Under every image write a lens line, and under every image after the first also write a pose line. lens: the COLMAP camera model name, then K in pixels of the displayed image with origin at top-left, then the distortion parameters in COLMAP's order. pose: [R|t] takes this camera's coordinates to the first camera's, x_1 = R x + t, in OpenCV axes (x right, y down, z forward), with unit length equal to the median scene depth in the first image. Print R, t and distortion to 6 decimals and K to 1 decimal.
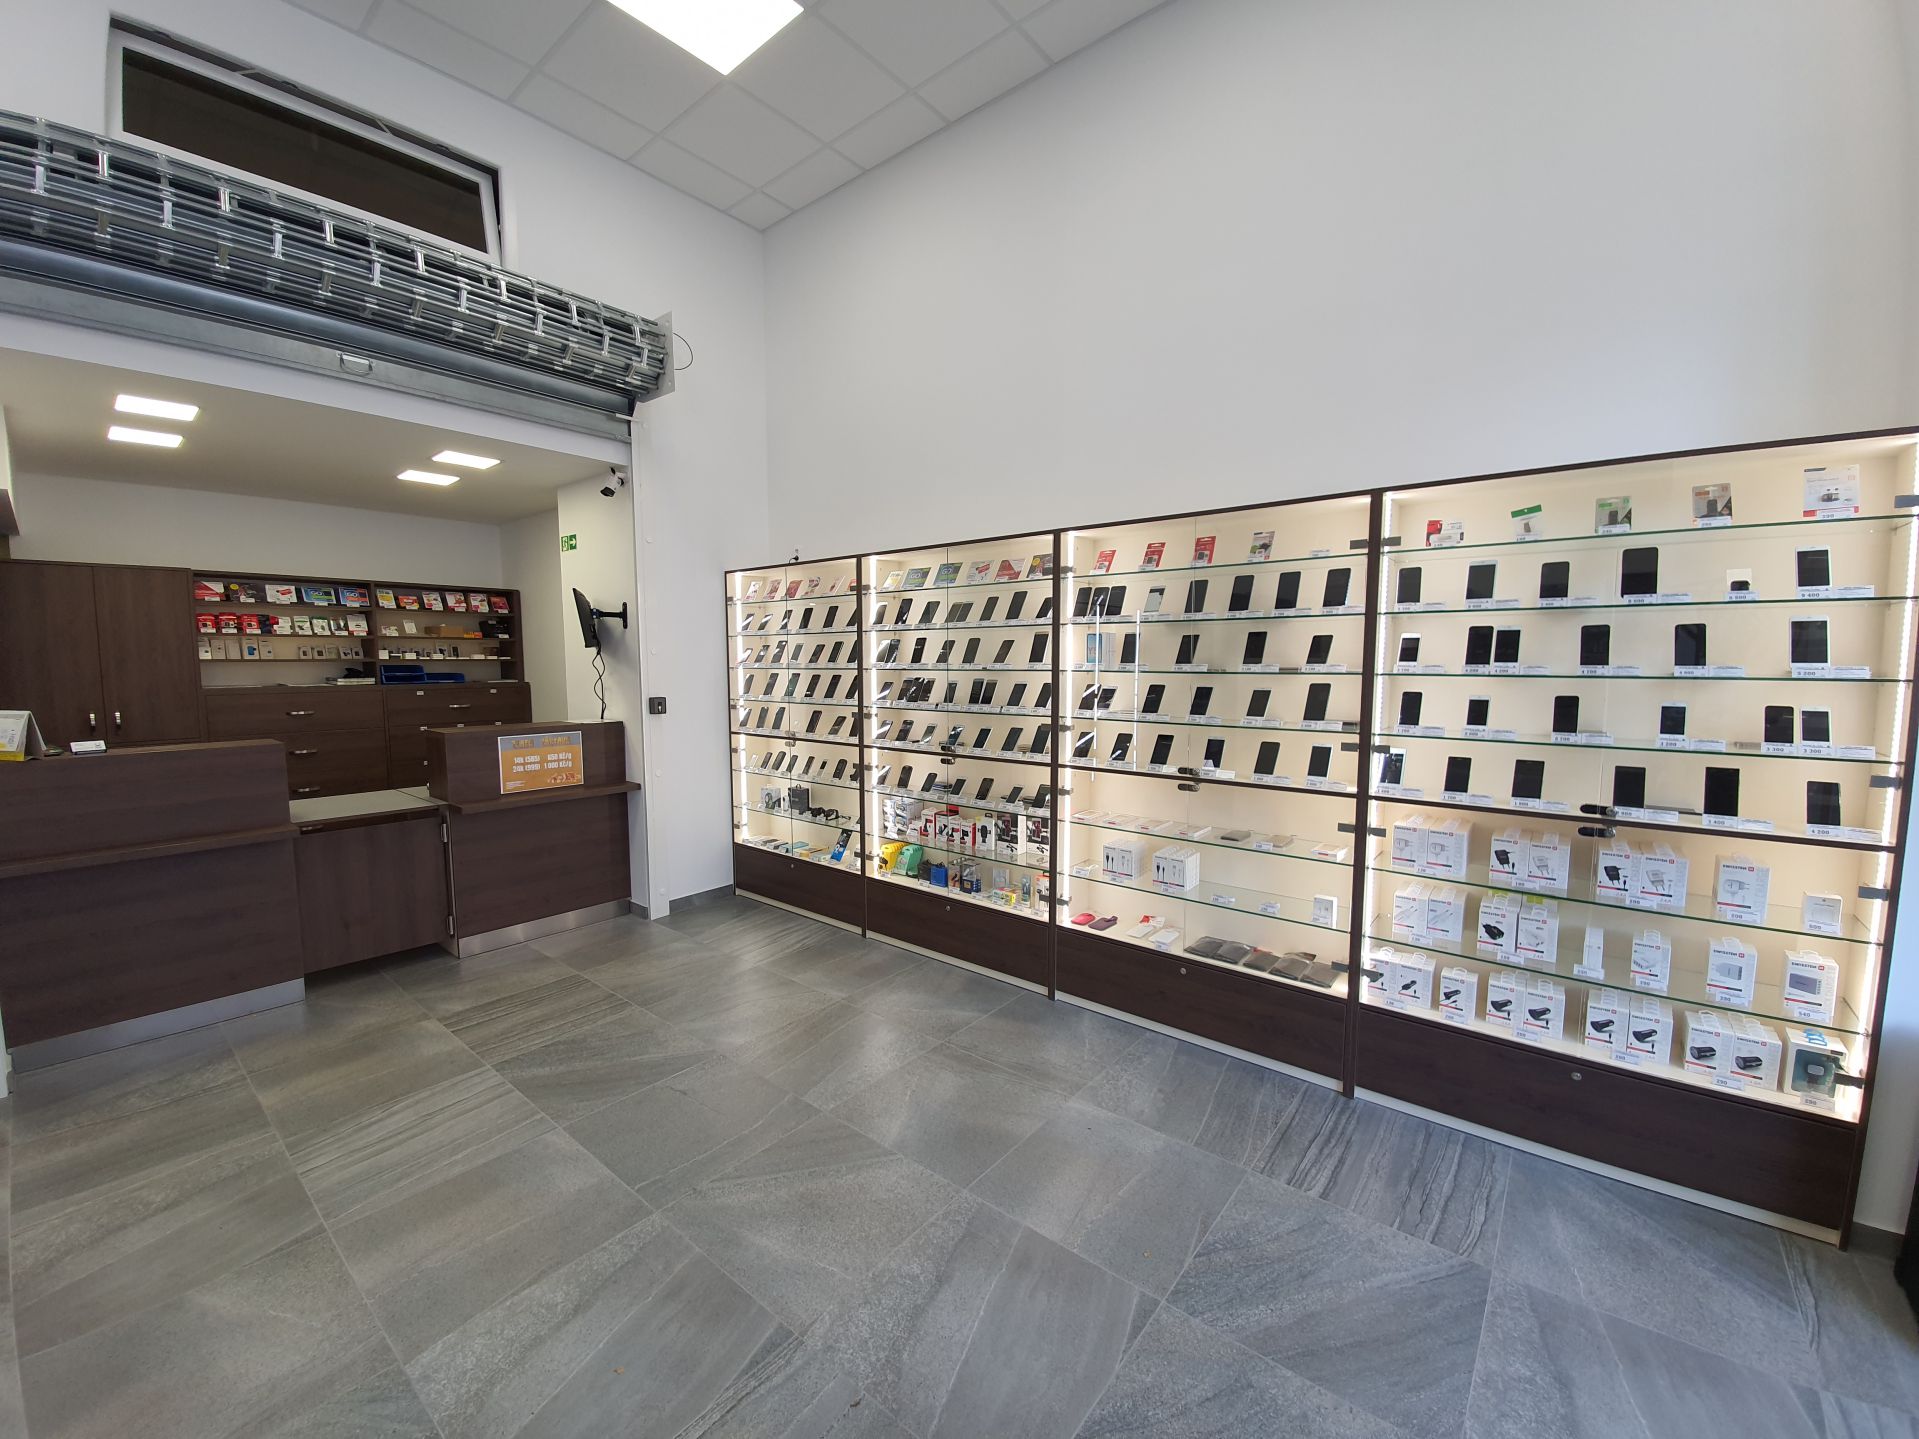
lens RADIAL K [[762.0, 0, 961.0], [0, 762.0, 726.4], [0, 0, 1]] dist [0.000790, -0.012156]
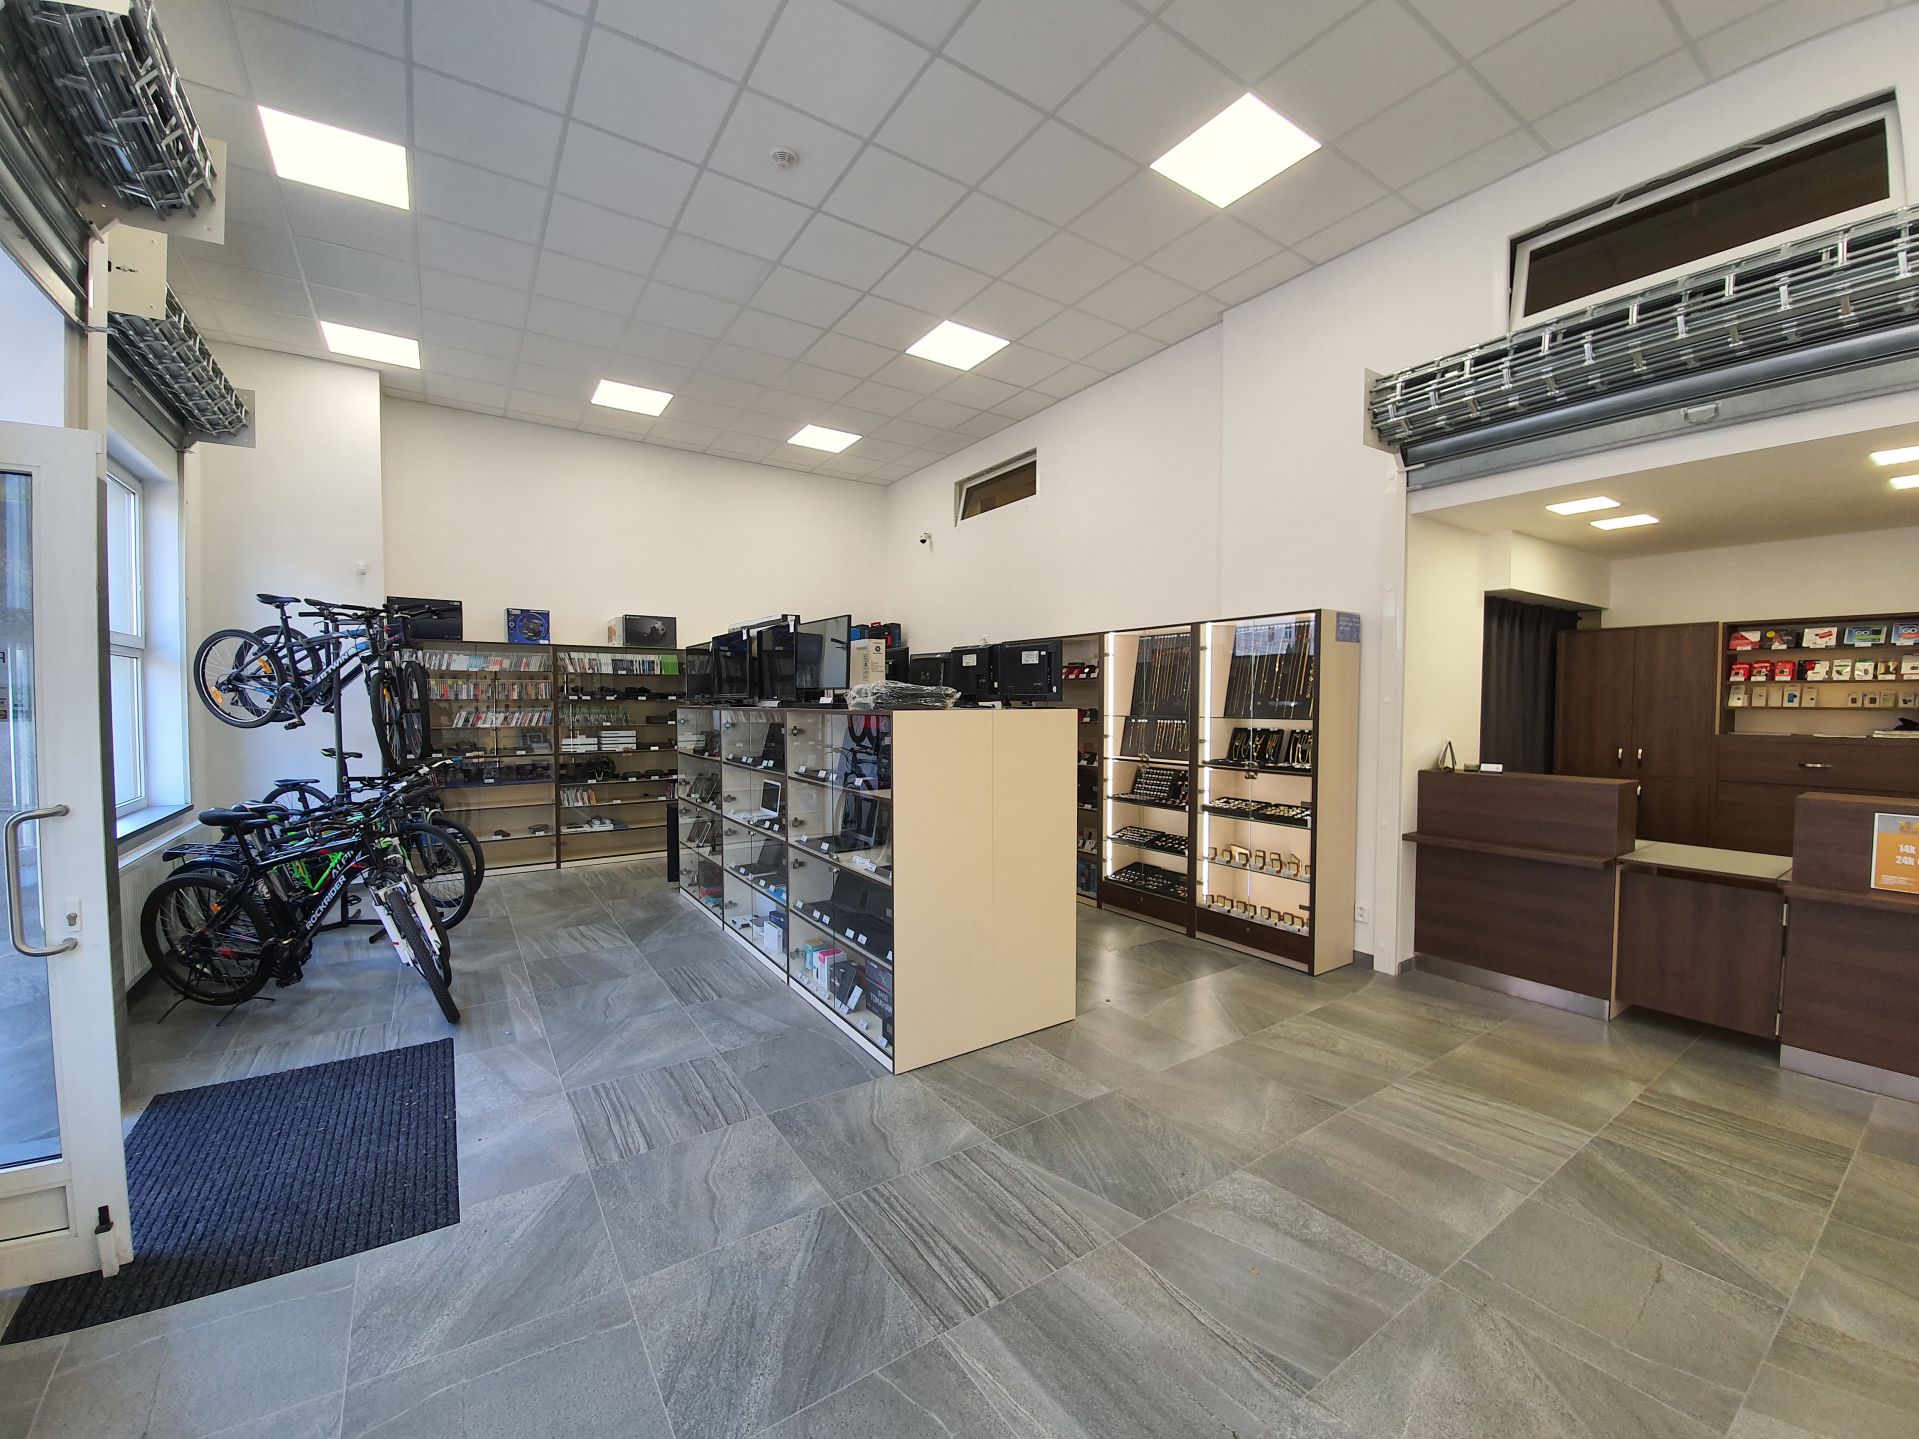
lens RADIAL K [[762.0, 0, 961.0], [0, 762.0, 726.4], [0, 0, 1]] dist [0.000790, -0.012156]
pose [[-0.293336, 0.032176, -0.955468, 0.390720], [-0.083183, 0.994784, 0.059038, -0.042865], [0.952384, 0.096797, -0.289129, 0.357145]]
